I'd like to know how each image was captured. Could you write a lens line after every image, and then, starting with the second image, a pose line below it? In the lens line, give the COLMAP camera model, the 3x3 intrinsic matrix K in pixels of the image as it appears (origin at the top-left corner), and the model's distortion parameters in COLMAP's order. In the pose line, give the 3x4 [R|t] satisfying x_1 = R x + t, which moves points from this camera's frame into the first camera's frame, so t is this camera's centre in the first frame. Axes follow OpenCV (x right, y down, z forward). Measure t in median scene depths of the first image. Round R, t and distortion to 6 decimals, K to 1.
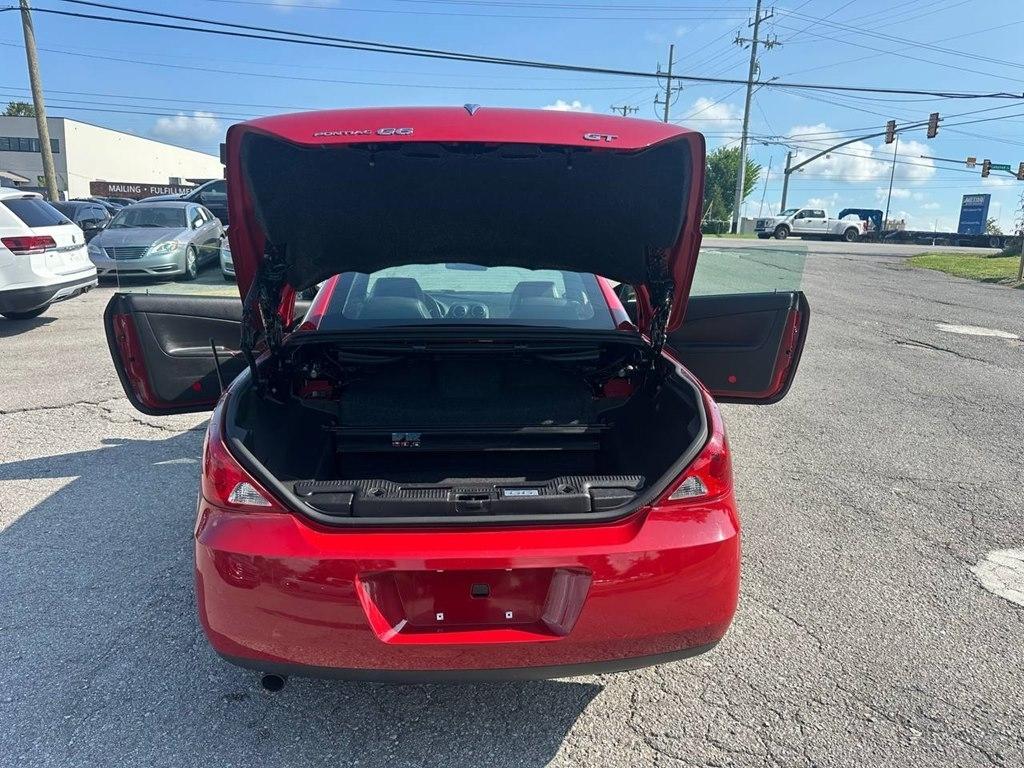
lens RADIAL K [[735.3, 0, 500.8], [0, 735.3, 373.8], [0, 0, 1]] dist [0.000213, -0.004964]
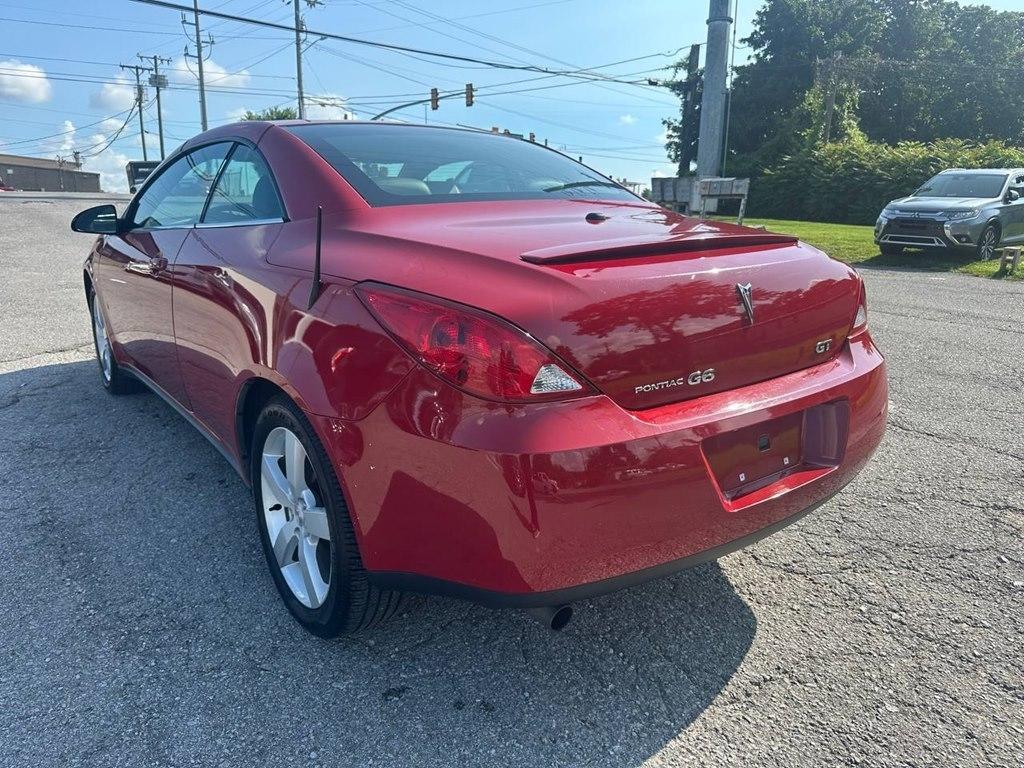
lens RADIAL K [[740.8, 0, 512.0], [0, 740.8, 384.0], [0, 0, 1]] dist [-0.003248, -0.004296]
pose [[0.820183, -0.154686, 0.550792, -0.595299], [0.126628, 0.987959, 0.088899, 0.072122], [-0.557911, -0.003168, 0.829895, 0.286710]]
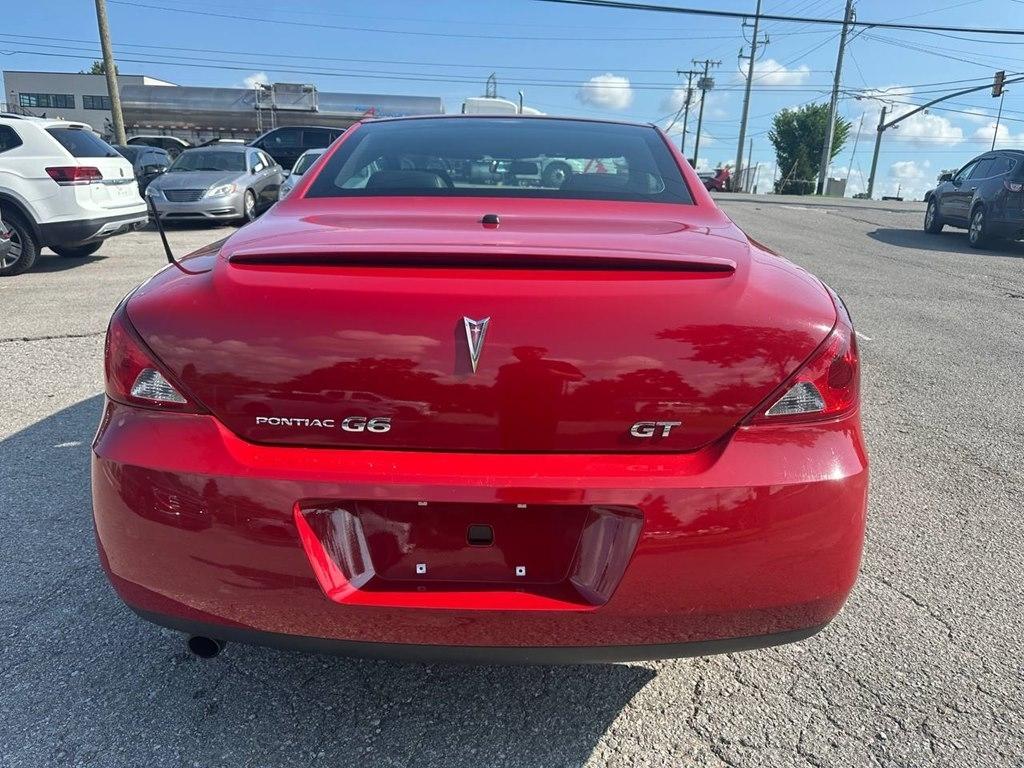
lens RADIAL K [[733.6, 0, 512.6], [0, 733.6, 380.1], [0, 0, 1]] dist [0.000394, -0.008208]
pose [[0.996675, 0.027731, -0.076618, 0.038005], [-0.023604, 0.998248, 0.054249, 0.084475], [0.077988, -0.052260, 0.995584, 0.240552]]
